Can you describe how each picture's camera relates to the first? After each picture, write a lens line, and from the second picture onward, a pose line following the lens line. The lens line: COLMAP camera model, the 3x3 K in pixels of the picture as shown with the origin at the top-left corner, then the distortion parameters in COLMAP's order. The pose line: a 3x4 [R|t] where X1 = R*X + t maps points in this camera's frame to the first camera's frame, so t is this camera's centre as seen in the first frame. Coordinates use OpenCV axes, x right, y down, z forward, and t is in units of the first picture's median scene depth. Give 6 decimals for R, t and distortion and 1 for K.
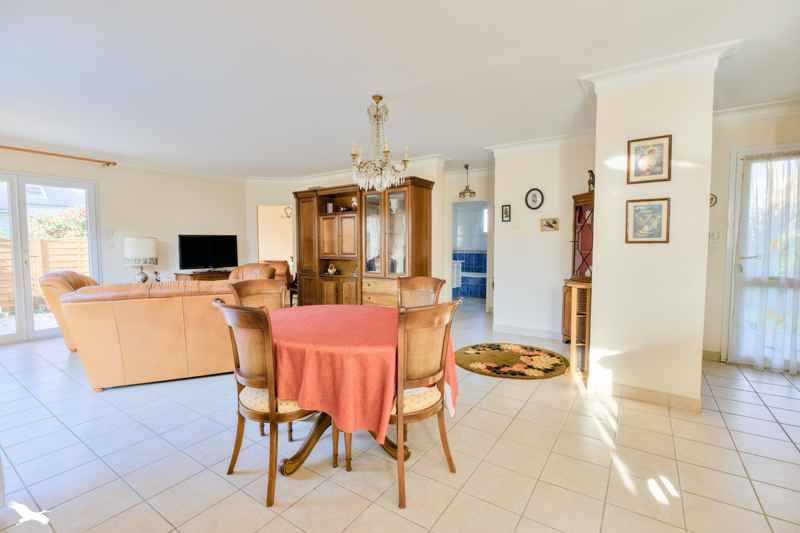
lens RADIAL K [[359.7, 0, 400.0], [0, 359.7, 266.5], [0, 0, 1]] dist [-0.001662, 0.000124]
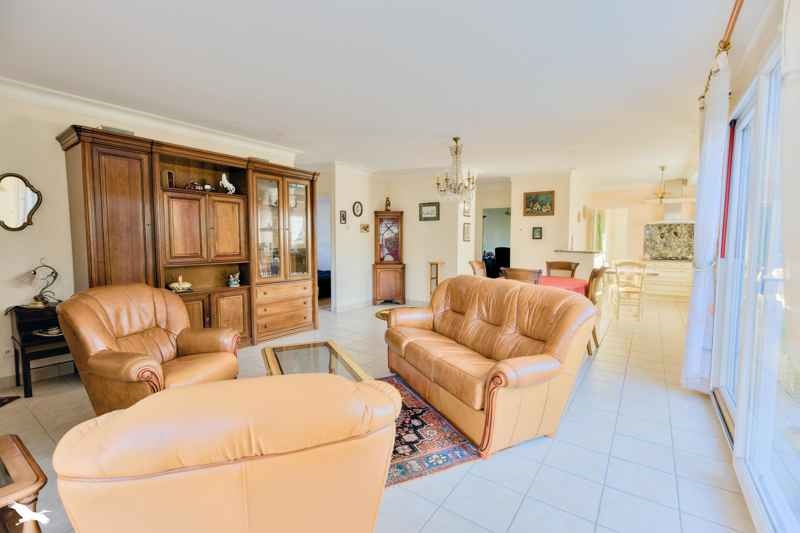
lens RADIAL K [[359.7, 0, 400.0], [0, 359.7, 266.5], [0, 0, 1]] dist [-0.001662, 0.000124]
pose [[0.016742, -0.067606, 0.997572, -1.030700], [0.062716, 0.995818, 0.066435, -0.048783], [-0.997891, 0.061452, 0.020912, 0.821705]]
